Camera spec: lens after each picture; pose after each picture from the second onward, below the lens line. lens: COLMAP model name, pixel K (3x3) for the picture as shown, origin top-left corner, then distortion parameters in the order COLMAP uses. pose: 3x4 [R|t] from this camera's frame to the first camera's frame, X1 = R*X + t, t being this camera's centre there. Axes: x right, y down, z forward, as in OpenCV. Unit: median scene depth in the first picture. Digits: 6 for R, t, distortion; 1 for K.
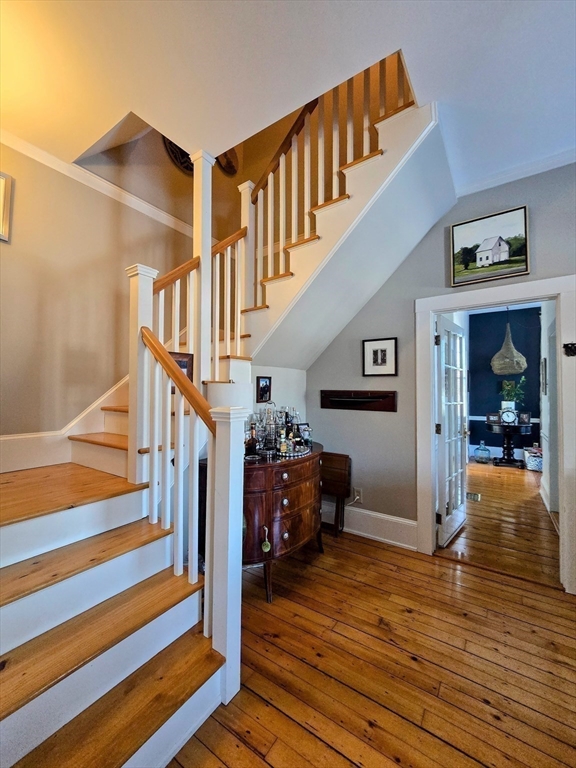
lens RADIAL K [[315.7, 0, 285.7], [0, 315.7, 385.5], [0, 0, 1]] dist [-0.003163, 0.001655]
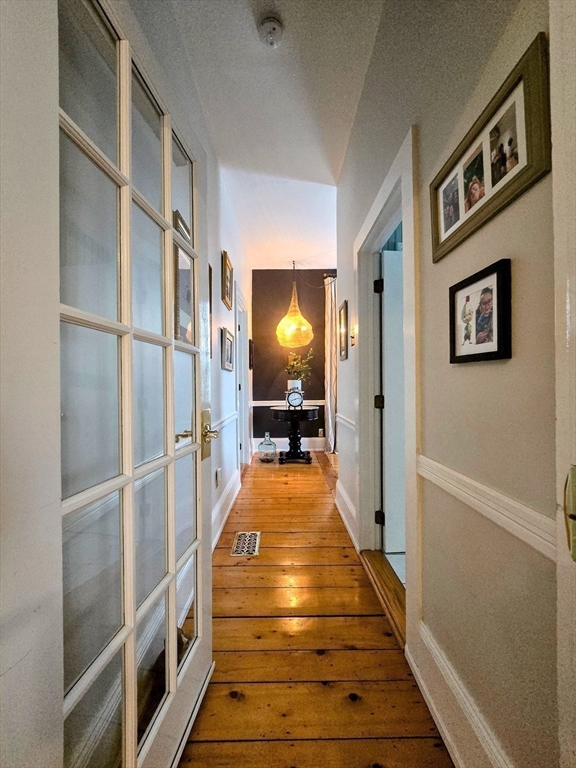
lens RADIAL K [[315.7, 0, 286.5], [0, 315.7, 385.3], [0, 0, 1]] dist [-0.003163, 0.001655]
pose [[0.823228, -0.016194, 0.567480, 0.239901], [0.005567, 0.999775, 0.020454, 0.047756], [-0.567684, -0.013679, 0.823133, 0.360568]]
